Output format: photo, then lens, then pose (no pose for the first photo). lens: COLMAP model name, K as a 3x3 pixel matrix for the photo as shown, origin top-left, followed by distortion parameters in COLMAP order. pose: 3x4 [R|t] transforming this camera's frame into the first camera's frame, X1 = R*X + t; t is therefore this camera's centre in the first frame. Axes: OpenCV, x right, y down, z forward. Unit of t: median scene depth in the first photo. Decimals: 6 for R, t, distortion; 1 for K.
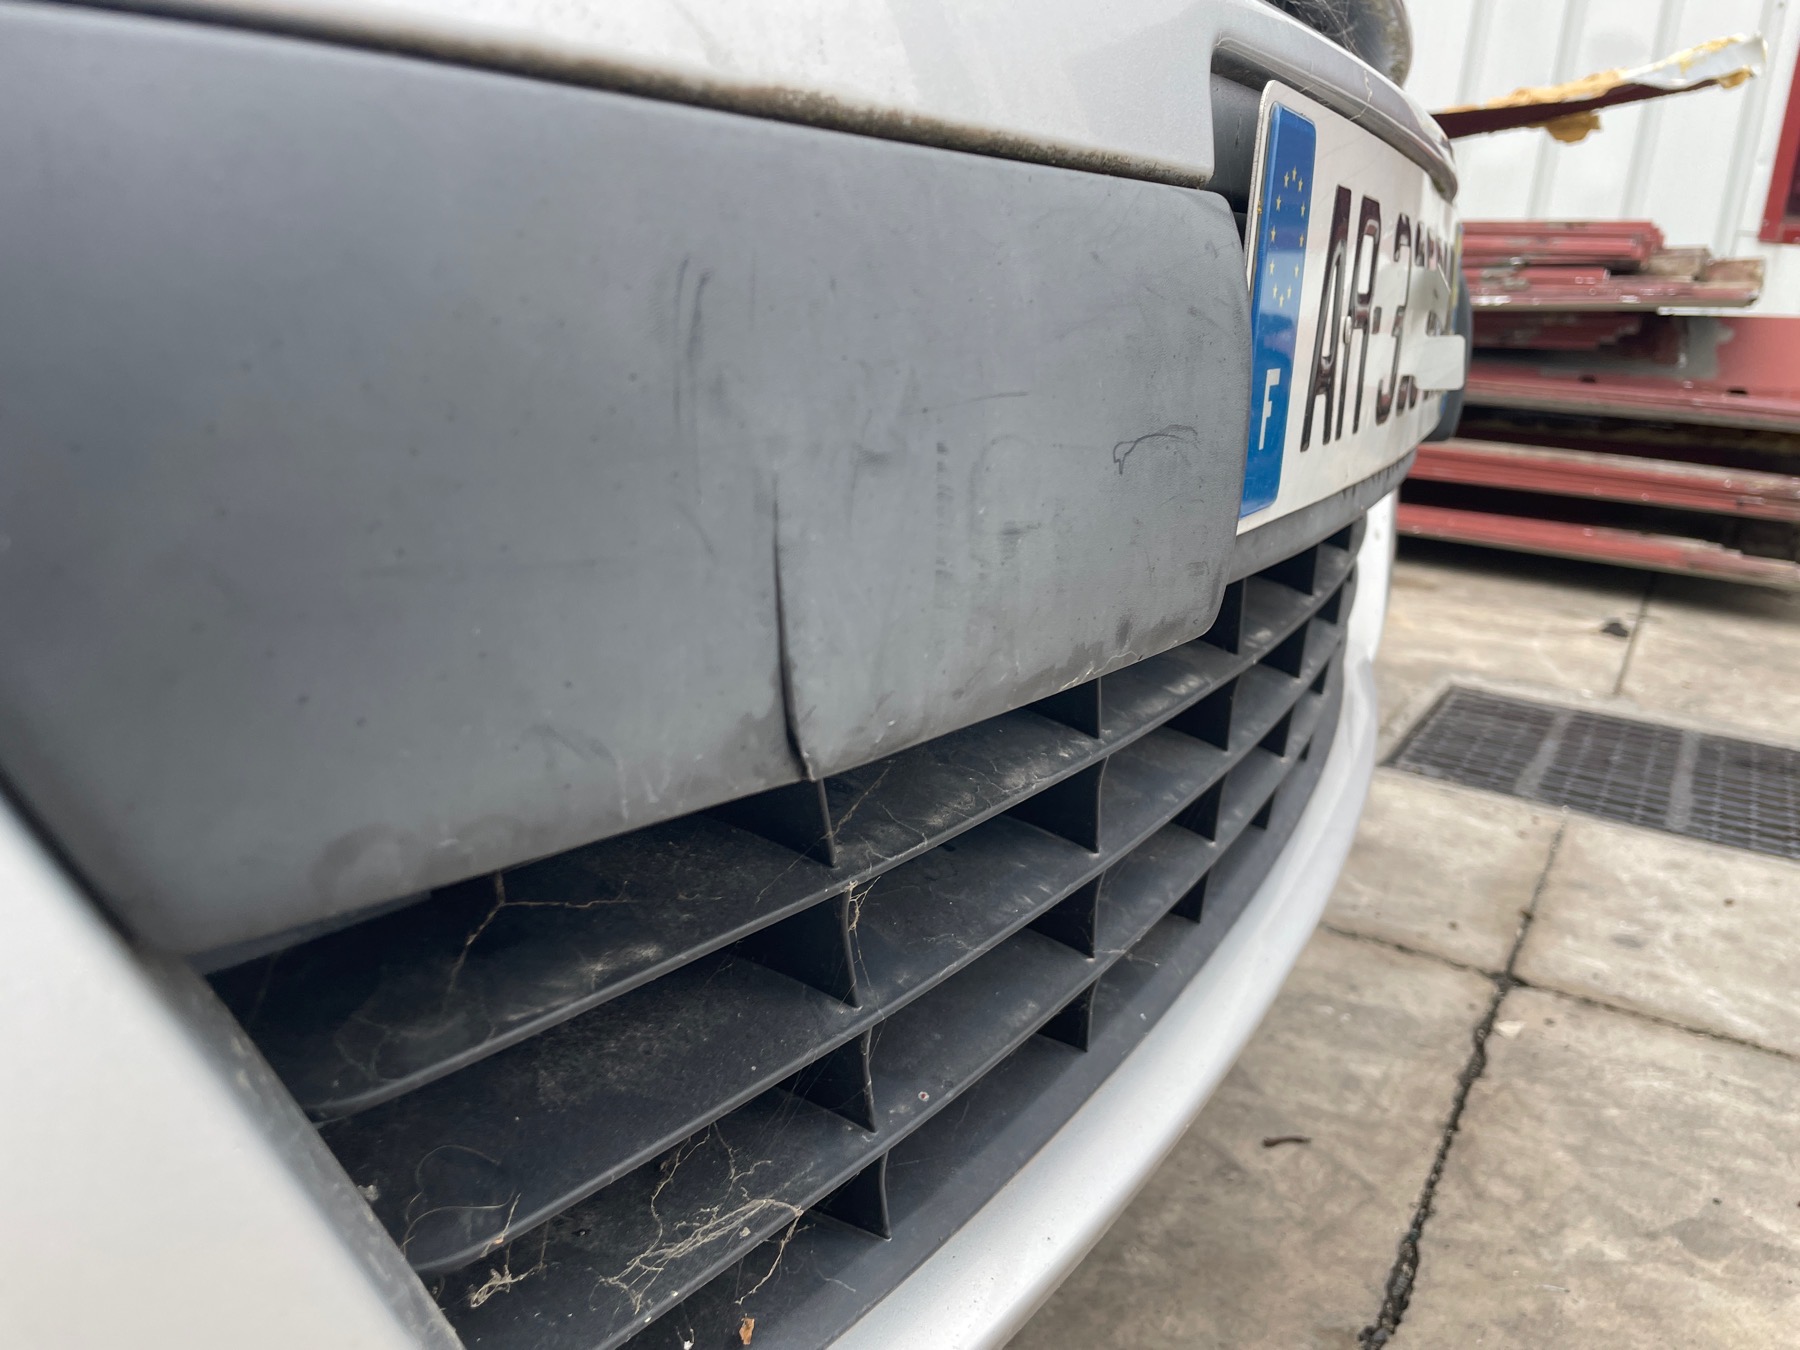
lens RADIAL K [[1363.6, 0, 916.1], [0, 1363.6, 671.6], [0, 0, 1]] dist [0.066937, -0.093822]
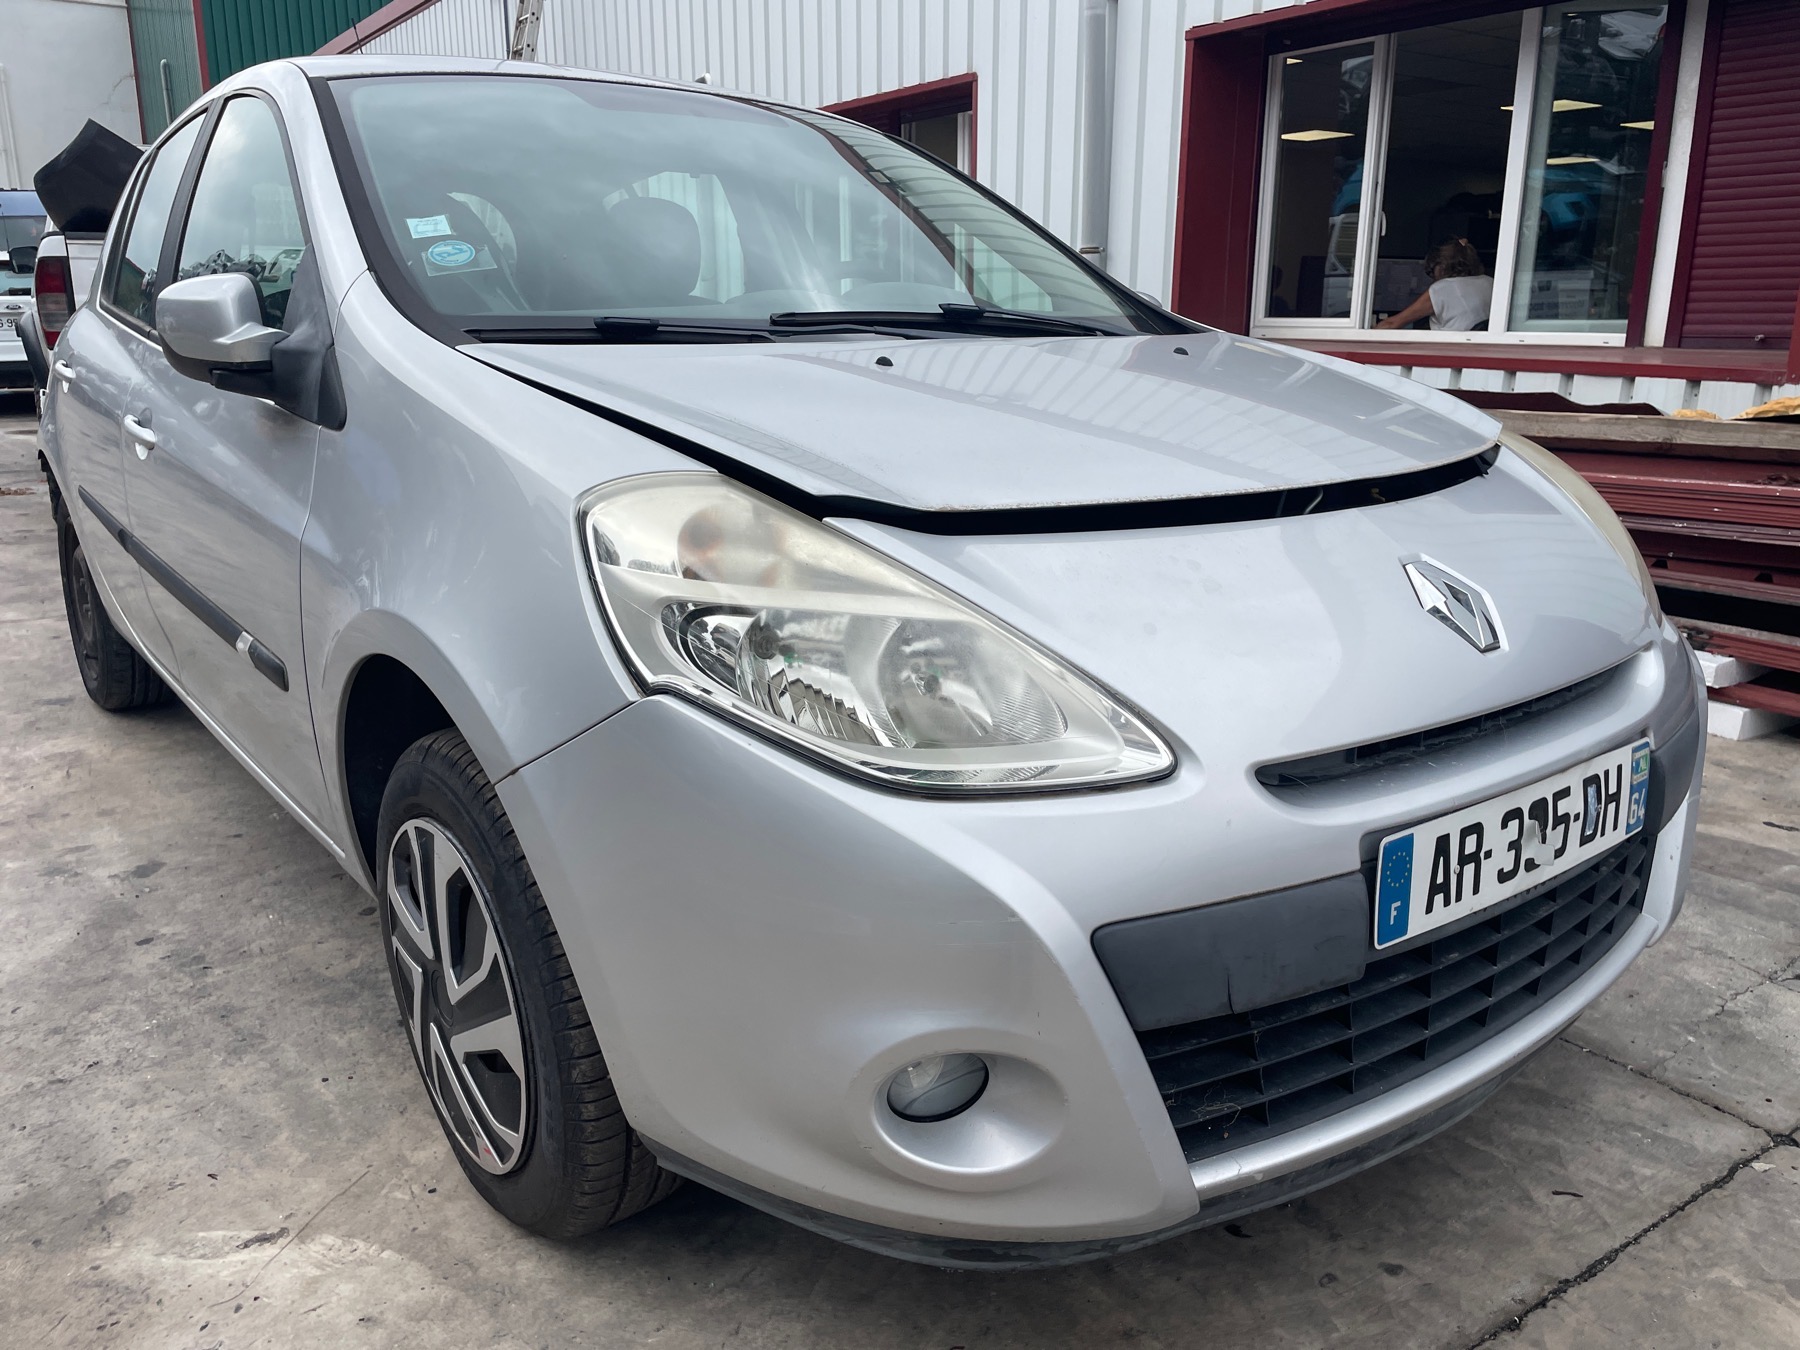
lens RADIAL K [[1363.6, 0, 893.5], [0, 1363.6, 677.0], [0, 0, 1]] dist [0.066937, -0.093822]
pose [[0.892519, 0.050921, -0.448127, 0.292900], [-0.065980, 0.997658, -0.018045, -0.288009], [0.446158, 0.045673, 0.893788, -1.223443]]
